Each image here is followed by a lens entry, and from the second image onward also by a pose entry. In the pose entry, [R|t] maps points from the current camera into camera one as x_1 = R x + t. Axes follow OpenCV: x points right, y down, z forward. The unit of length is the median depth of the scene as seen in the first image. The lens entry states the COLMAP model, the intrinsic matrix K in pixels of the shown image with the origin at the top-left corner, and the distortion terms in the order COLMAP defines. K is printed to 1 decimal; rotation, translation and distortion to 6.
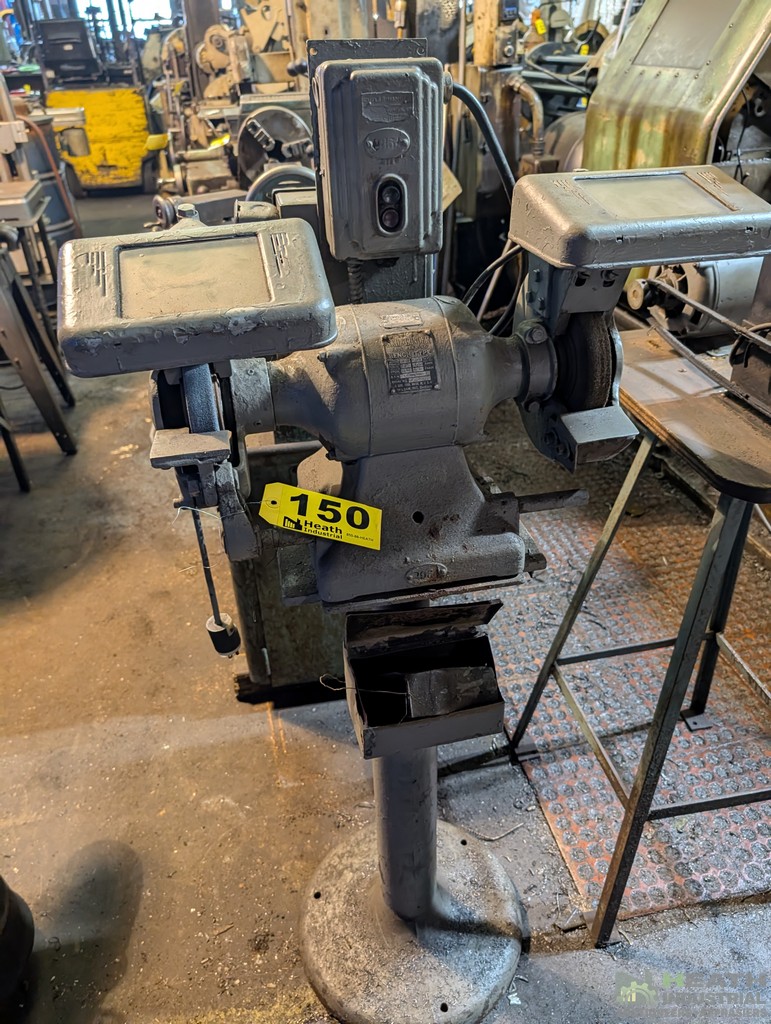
lens RADIAL K [[750.8, 0, 392.9], [0, 750.8, 500.3], [0, 0, 1]] dist [0.000934, -0.007374]
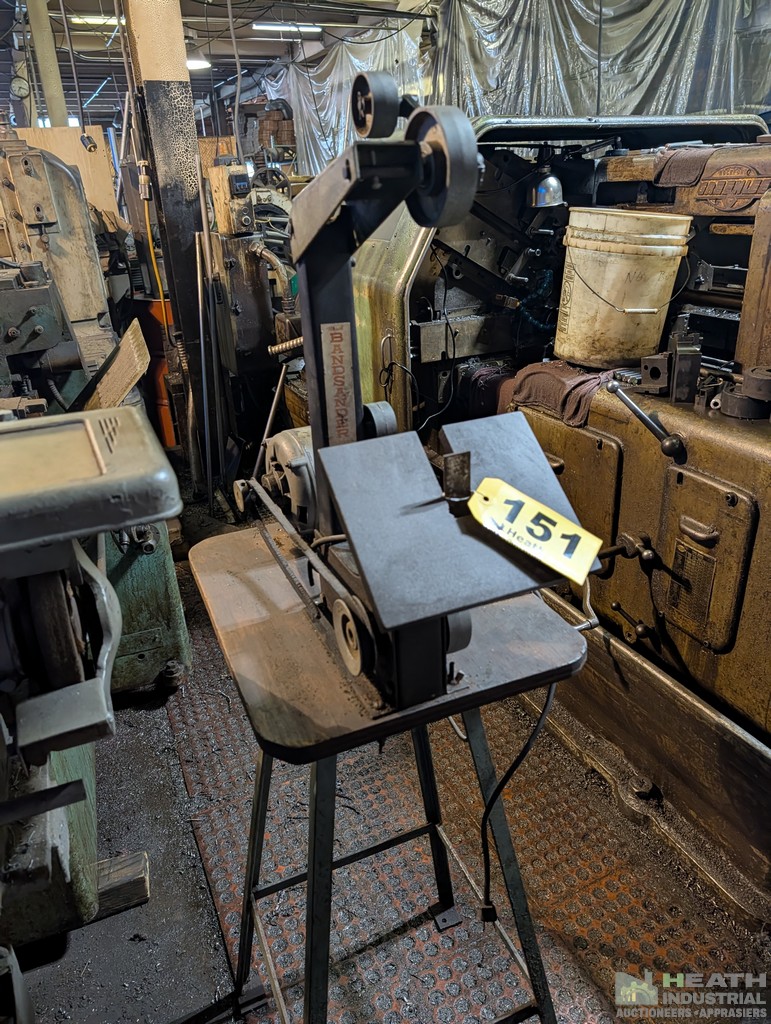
lens RADIAL K [[750.8, 0, 392.9], [0, 750.8, 500.3], [0, 0, 1]] dist [0.000934, -0.007374]
pose [[0.977457, -0.089657, 0.191153, 0.166241], [0.119784, 0.981037, -0.152375, -0.053314], [-0.173867, 0.171837, 0.969661, 0.037286]]
